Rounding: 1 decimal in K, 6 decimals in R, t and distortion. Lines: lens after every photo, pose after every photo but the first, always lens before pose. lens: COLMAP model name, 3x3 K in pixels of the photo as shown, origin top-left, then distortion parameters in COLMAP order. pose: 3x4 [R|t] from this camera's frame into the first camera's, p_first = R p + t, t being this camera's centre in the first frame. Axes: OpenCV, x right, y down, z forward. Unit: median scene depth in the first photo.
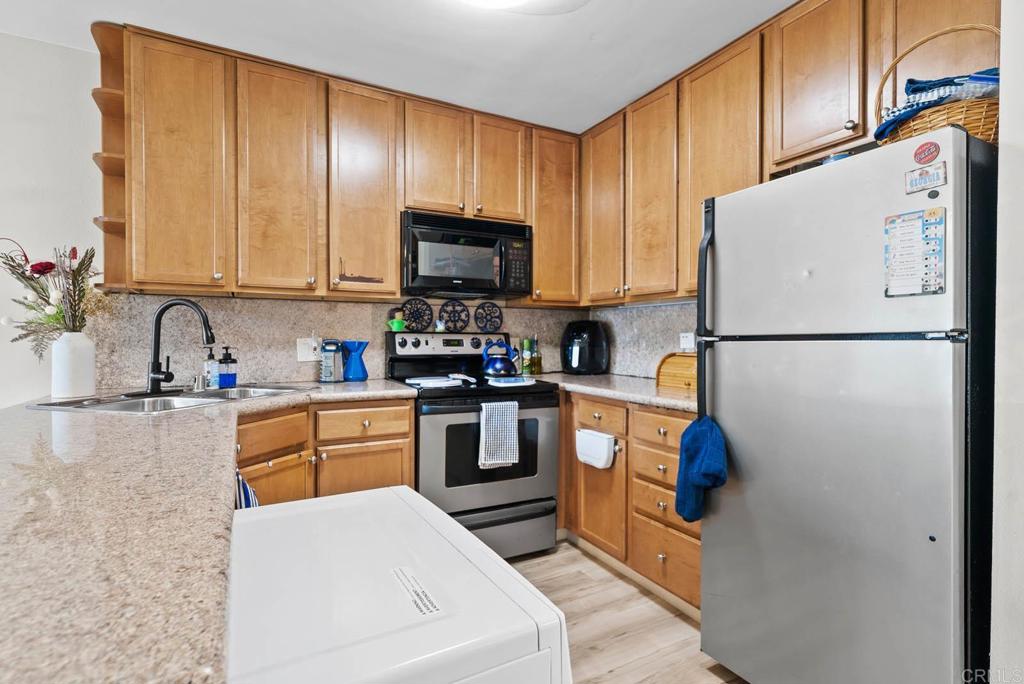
lens RADIAL K [[497.6, 0, 519.4], [0, 497.6, 343.1], [0, 0, 1]] dist [0.000231, 0.001903]
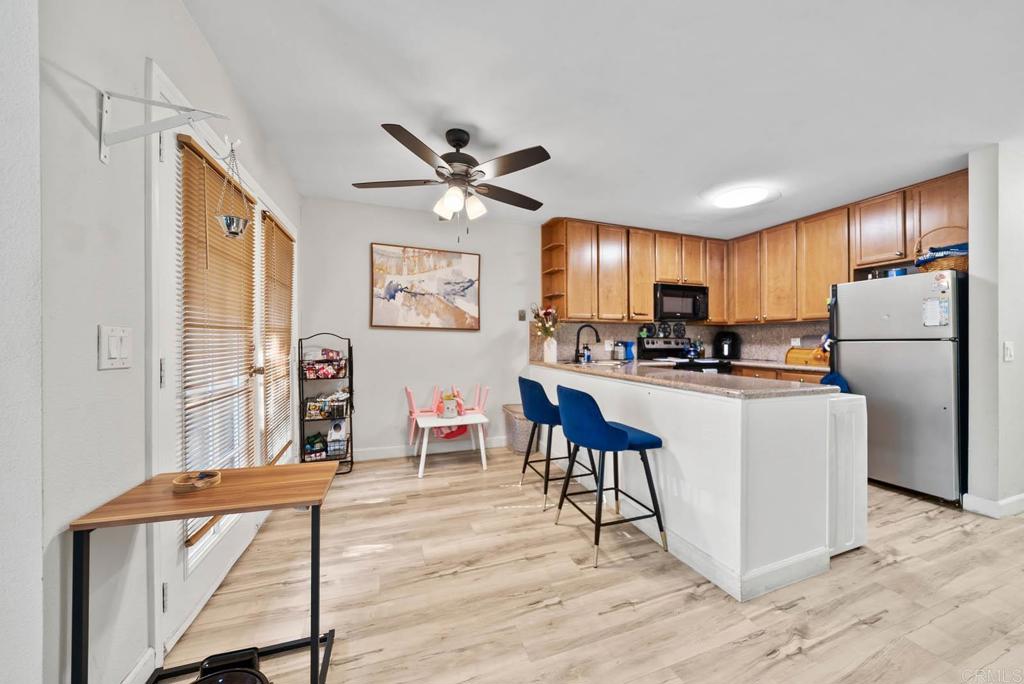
lens RADIAL K [[354.3, 0, 510.0], [0, 354.3, 338.3], [0, 0, 1]] dist [-0.007546, 0.000164]
pose [[0.986792, 0.001633, -0.161983, -0.687042], [-0.004587, 0.999830, -0.017862, 0.013376], [0.161927, 0.018369, 0.986632, -0.732565]]
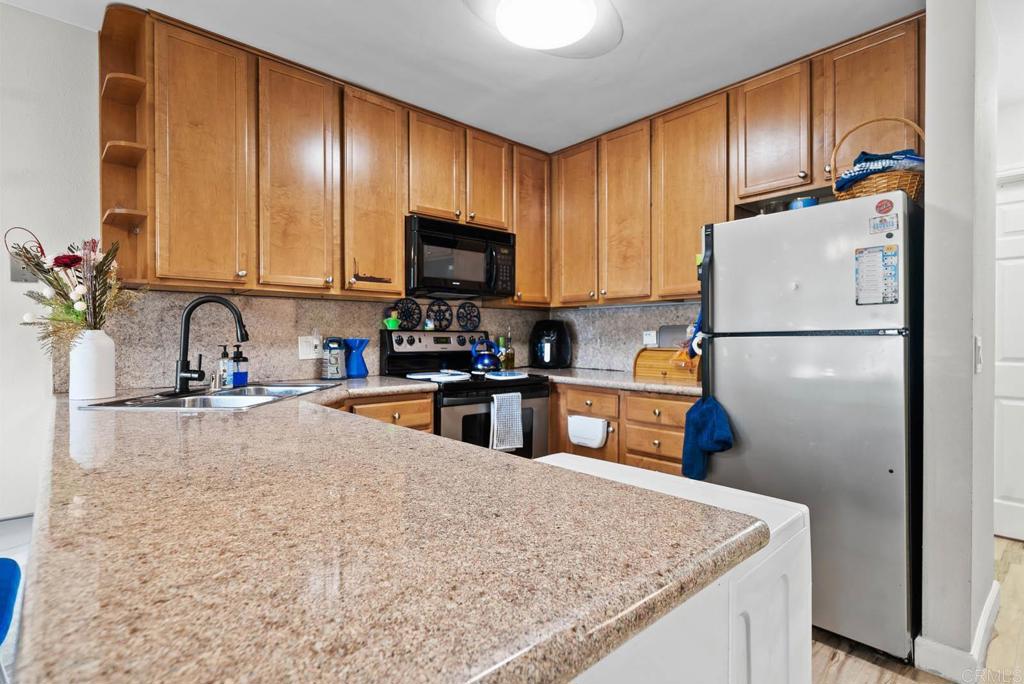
lens RADIAL K [[497.6, 0, 511.2], [0, 497.6, 338.0], [0, 0, 1]] dist [0.000231, 0.001903]
pose [[0.972912, -0.003185, 0.231152, -0.294804], [0.004999, 0.999961, -0.007264, 0.003574], [-0.231120, 0.008222, 0.972890, -0.082395]]
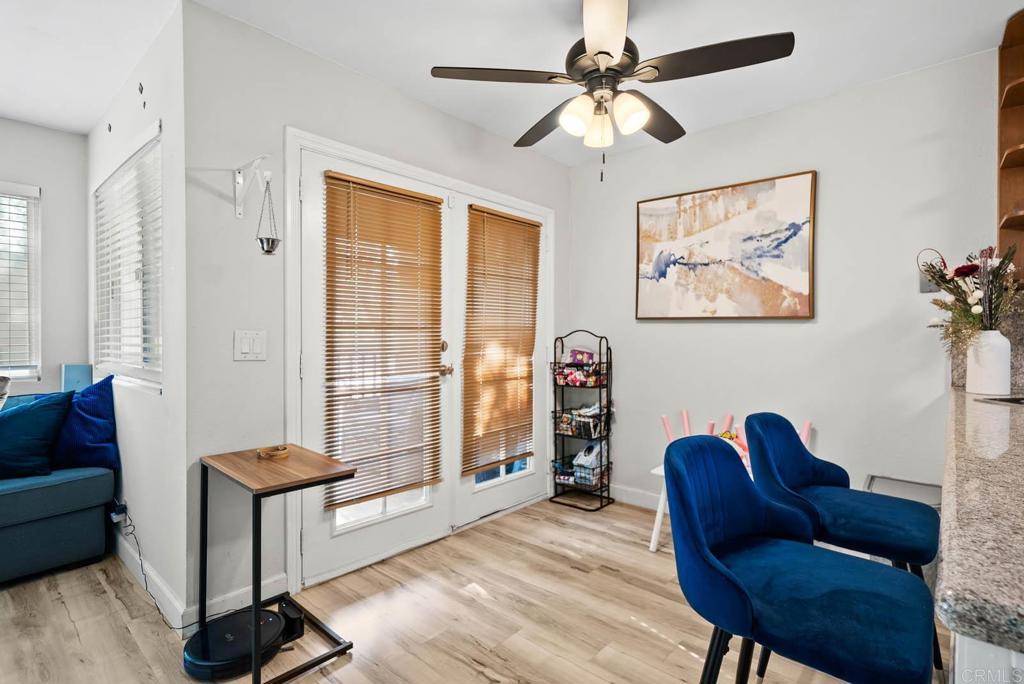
lens RADIAL K [[497.6, 0, 524.7], [0, 497.6, 342.2], [0, 0, 1]] dist [0.000231, 0.001903]
pose [[0.348663, 0.006976, -0.937222, -0.231288], [-0.008534, 0.999954, 0.004268, 0.004955], [0.937209, 0.006510, 0.348707, -0.209364]]
